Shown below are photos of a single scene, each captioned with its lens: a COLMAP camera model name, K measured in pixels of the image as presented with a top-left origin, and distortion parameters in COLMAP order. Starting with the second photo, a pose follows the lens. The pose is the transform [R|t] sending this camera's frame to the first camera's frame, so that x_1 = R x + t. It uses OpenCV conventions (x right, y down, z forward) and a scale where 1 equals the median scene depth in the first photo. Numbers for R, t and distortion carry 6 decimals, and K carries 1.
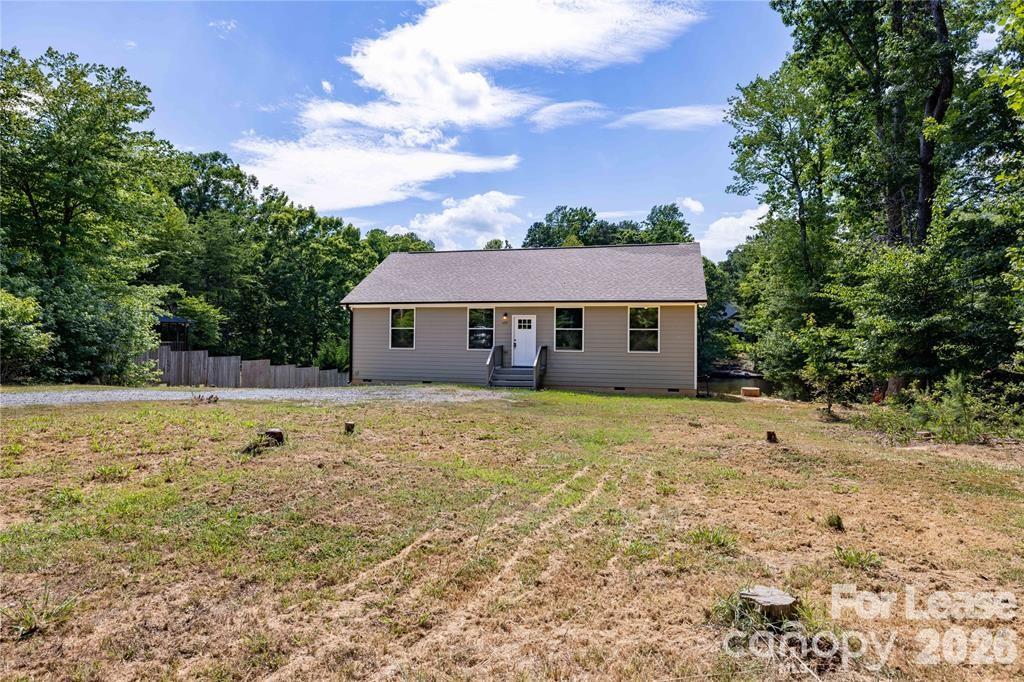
lens RADIAL K [[602.3, 0, 535.5], [0, 602.3, 363.2], [0, 0, 1]] dist [-0.025217, 0.000272]
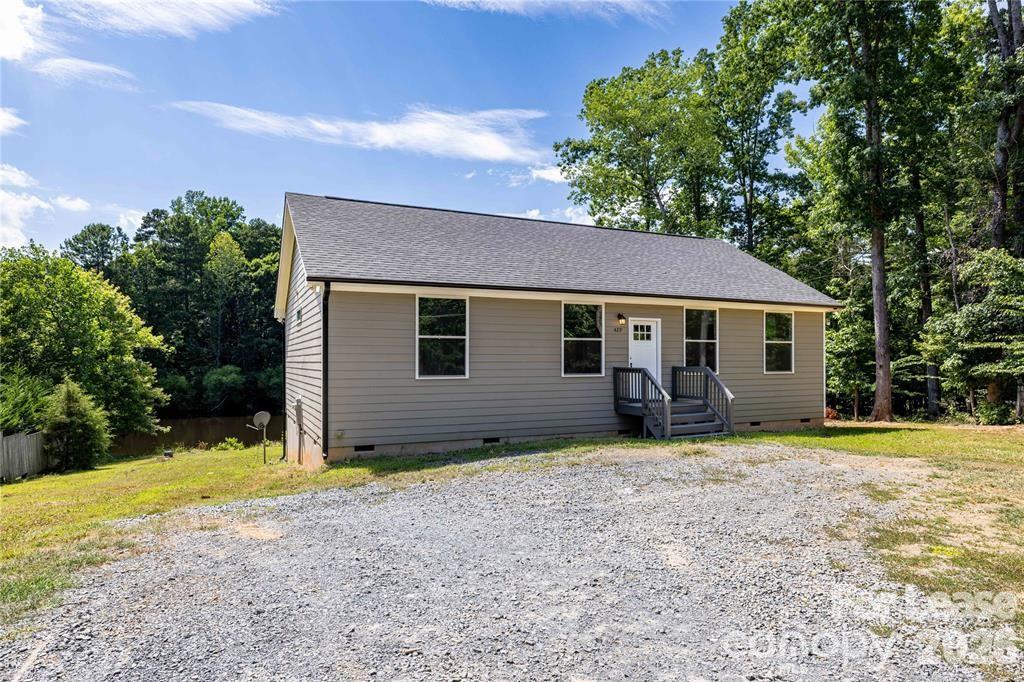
lens RADIAL K [[602.3, 0, 535.5], [0, 602.3, 363.2], [0, 0, 1]] dist [-0.025217, 0.000272]
pose [[0.737980, -0.010909, 0.674734, -0.471059], [0.038168, 0.998943, -0.025595, -0.018529], [-0.673742, 0.044642, 0.737617, 0.543248]]
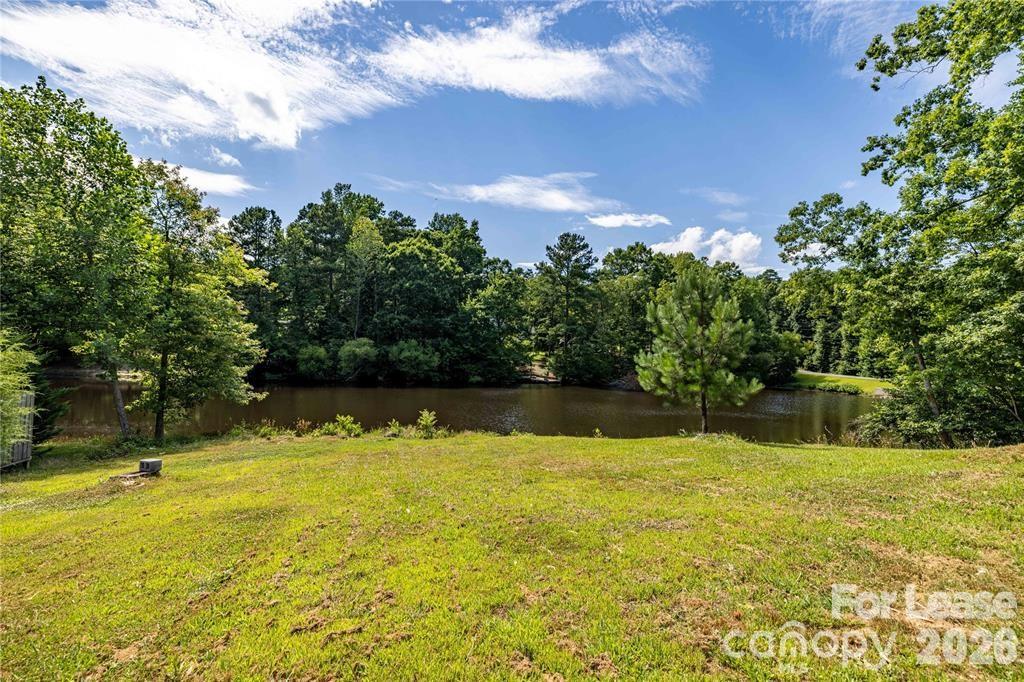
lens RADIAL K [[442.4, 0, 512.0], [0, 442.4, 341.0], [0, 0, 1]] dist [0.019786, 0.000050]
pose [[0.837559, 0.039751, 0.544899, -0.220511], [-0.002275, 0.997595, -0.069280, 0.024486], [-0.546342, 0.056787, 0.835635, 1.353037]]
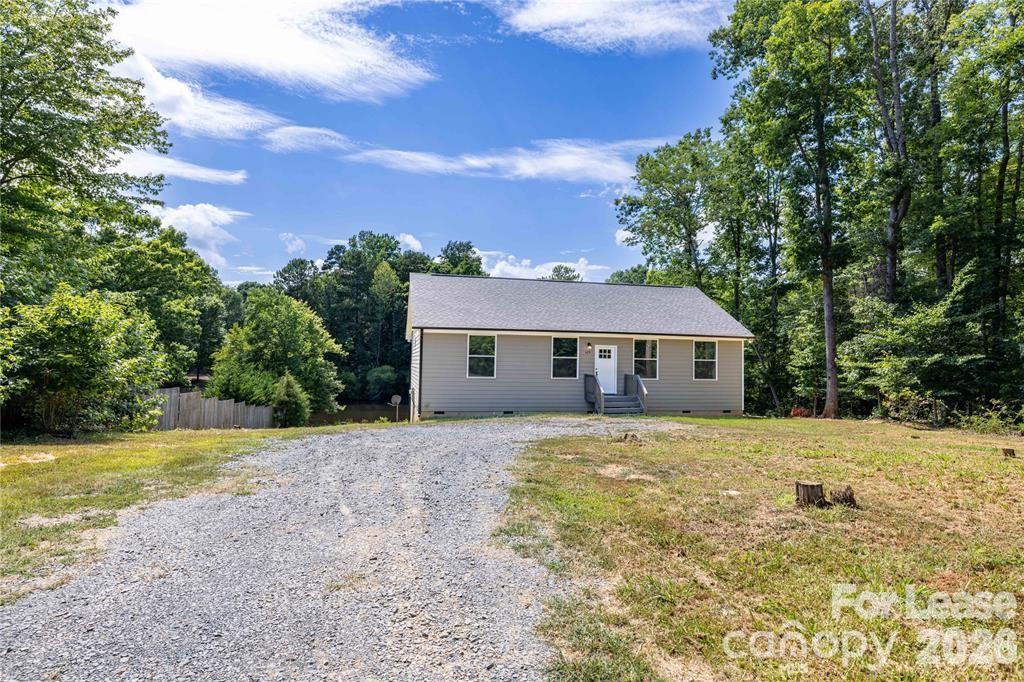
lens RADIAL K [[564.5, 0, 521.5], [0, 564.5, 344.4], [0, 0, 1]] dist [-0.025419, 0.055983]
pose [[0.877950, 0.022817, 0.478209, -0.553857], [0.011841, 0.997523, -0.069333, -0.012684], [-0.478607, 0.066533, 0.875505, 0.178434]]
